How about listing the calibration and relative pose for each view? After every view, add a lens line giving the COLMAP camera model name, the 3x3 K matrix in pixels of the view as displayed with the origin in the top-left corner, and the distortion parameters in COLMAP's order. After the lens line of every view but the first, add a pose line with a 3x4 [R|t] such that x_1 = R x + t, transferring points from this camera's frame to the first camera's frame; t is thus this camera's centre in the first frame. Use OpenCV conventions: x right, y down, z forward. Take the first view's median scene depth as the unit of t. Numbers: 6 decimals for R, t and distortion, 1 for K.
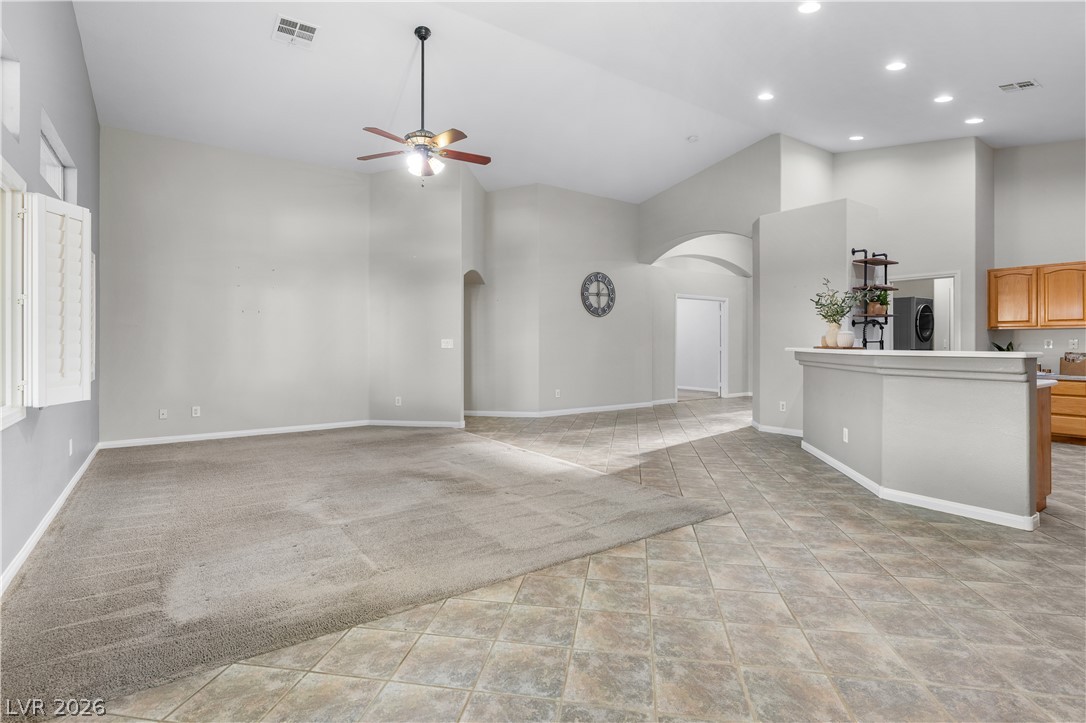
lens RADIAL K [[527.1, 0, 540.3], [0, 527.1, 343.5], [0, 0, 1]] dist [-0.003293, 0.001347]
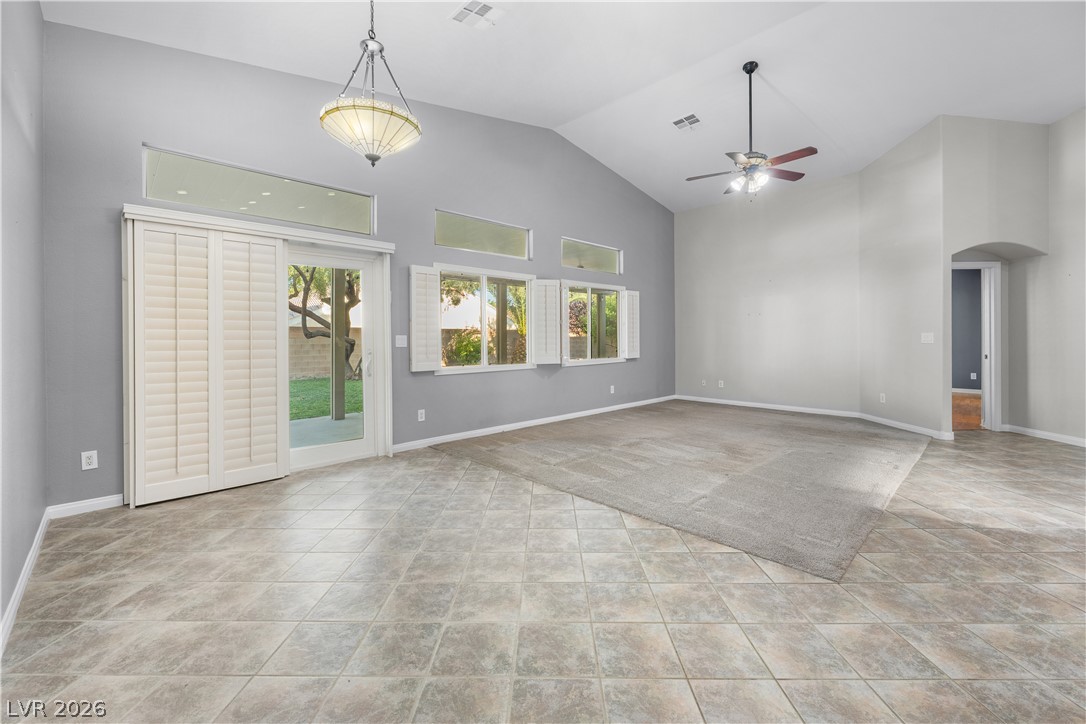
lens RADIAL K [[443.2, 0, 541.8], [0, 443.2, 340.7], [0, 0, 1]] dist [-0.001425, 0.000614]
pose [[0.159929, 0.003013, -0.987124, 1.131848], [0.003790, 0.999986, 0.003667, -0.000777], [0.987121, -0.004327, 0.159916, 0.680368]]
